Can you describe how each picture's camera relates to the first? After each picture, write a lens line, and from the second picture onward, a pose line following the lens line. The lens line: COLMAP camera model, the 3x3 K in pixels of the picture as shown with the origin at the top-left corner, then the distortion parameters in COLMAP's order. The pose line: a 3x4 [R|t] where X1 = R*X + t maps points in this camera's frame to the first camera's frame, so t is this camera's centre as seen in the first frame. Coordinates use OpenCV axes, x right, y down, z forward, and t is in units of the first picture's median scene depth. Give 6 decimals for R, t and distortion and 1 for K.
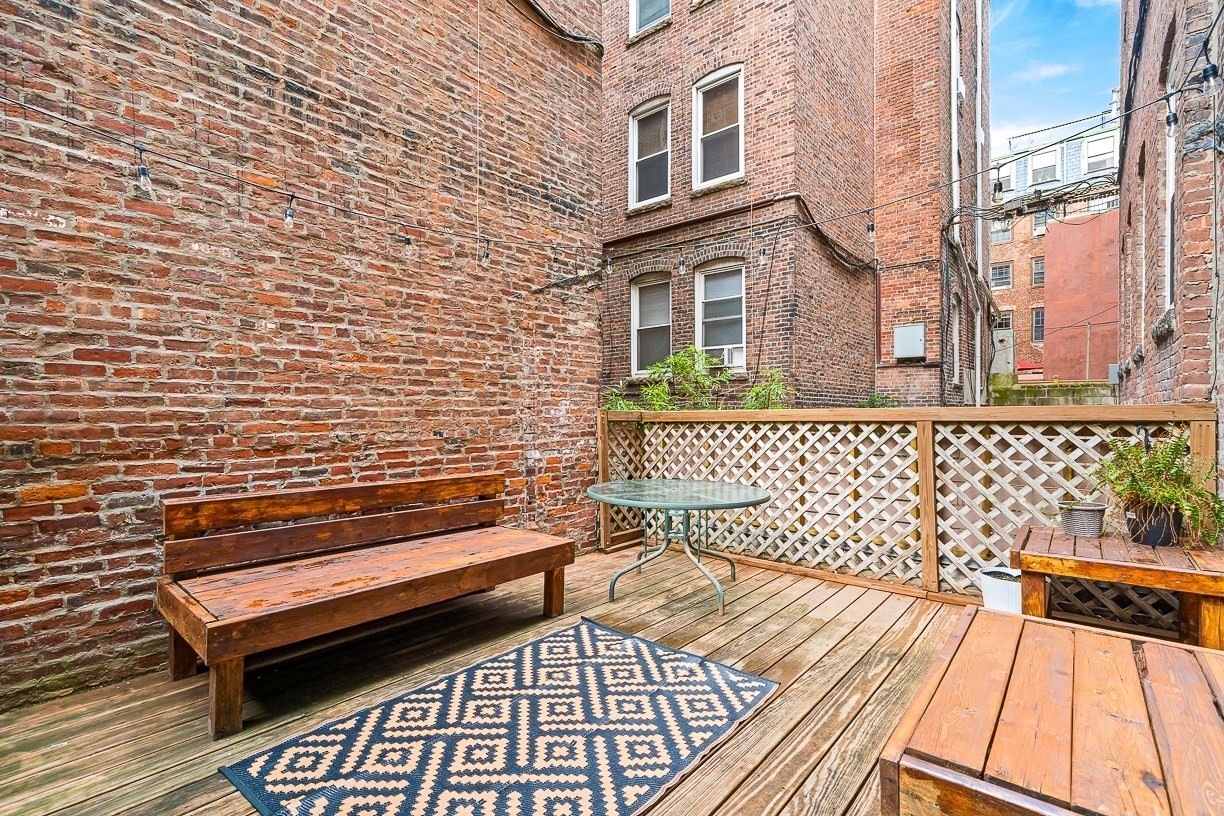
lens RADIAL K [[558.5, 0, 612.0], [0, 558.5, 408.0], [0, 0, 1]] dist [0.002883, 0.000262]
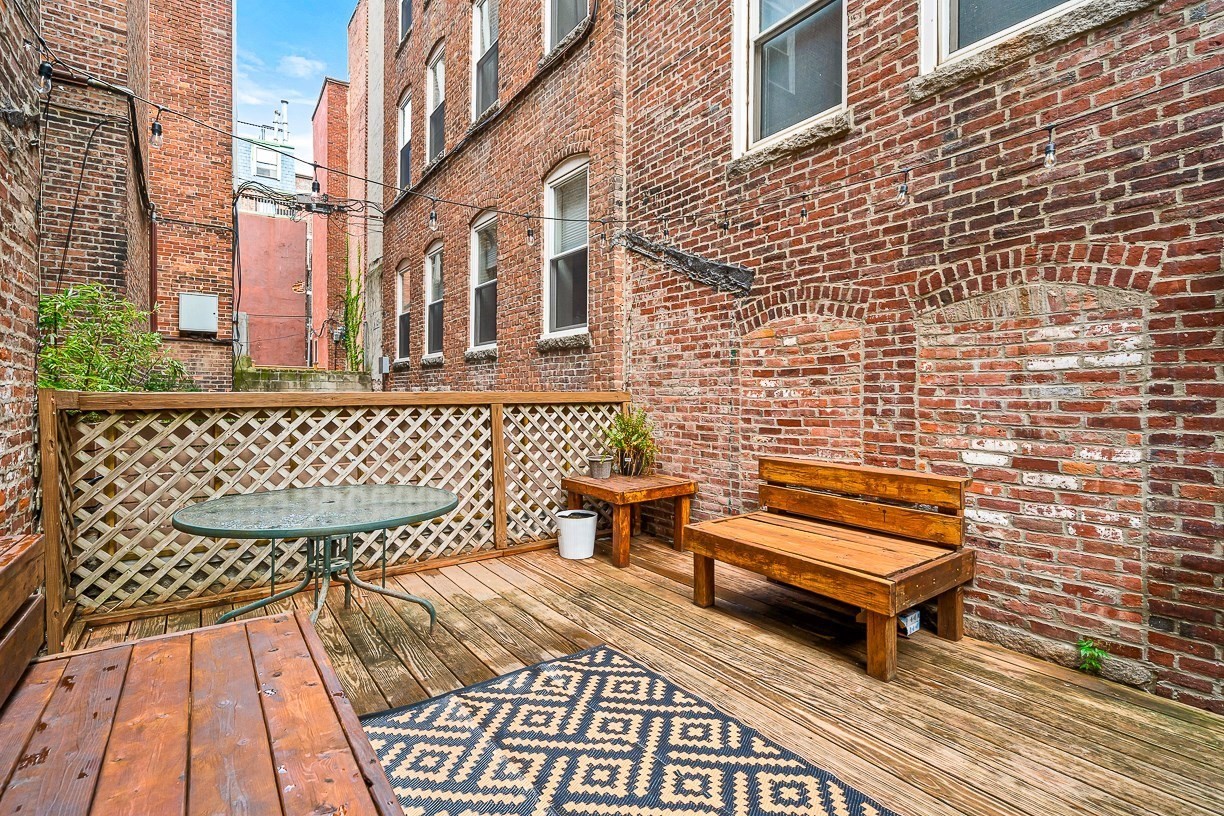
lens RADIAL K [[568.3, 0, 613.6], [0, 568.3, 393.7], [0, 0, 1]] dist [0.000087, -0.000159]
pose [[0.238959, 0.005510, 0.971014, -0.553185], [-0.012525, 0.999918, -0.002592, 0.002535], [-0.970949, -0.011543, 0.239008, 0.510398]]
